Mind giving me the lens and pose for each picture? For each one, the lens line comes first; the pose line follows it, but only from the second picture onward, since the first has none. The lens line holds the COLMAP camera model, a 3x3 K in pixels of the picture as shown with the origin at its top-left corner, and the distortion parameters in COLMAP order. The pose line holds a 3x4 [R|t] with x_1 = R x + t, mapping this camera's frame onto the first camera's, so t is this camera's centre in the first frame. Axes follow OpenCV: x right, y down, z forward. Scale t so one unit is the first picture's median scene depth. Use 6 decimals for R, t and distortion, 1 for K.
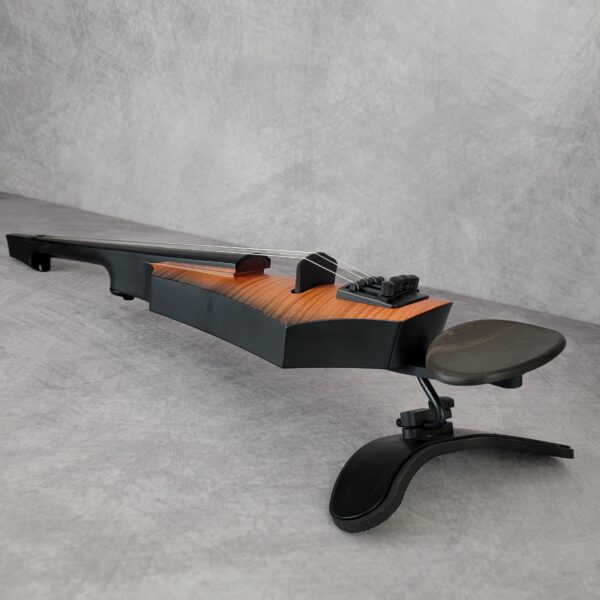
lens RADIAL K [[605.6, 0, 311.3], [0, 605.6, 291.8], [0, 0, 1]] dist [0.024873, -0.004740]
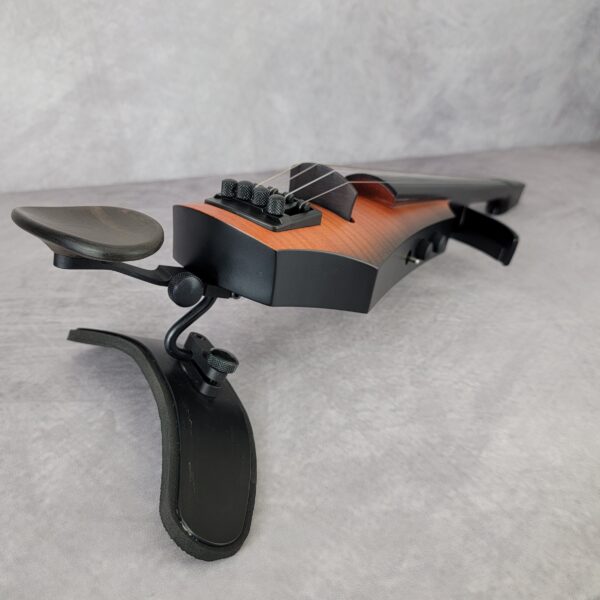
lens RADIAL K [[635.2, 0, 234.3], [0, 635.2, 290.0], [0, 0, 1]] dist [0.023664, 0.016589]
pose [[0.767550, -0.375970, 0.519147, -0.473405], [0.296554, 0.926310, 0.232390, -0.083661], [-0.568263, -0.024416, 0.822485, 0.149146]]
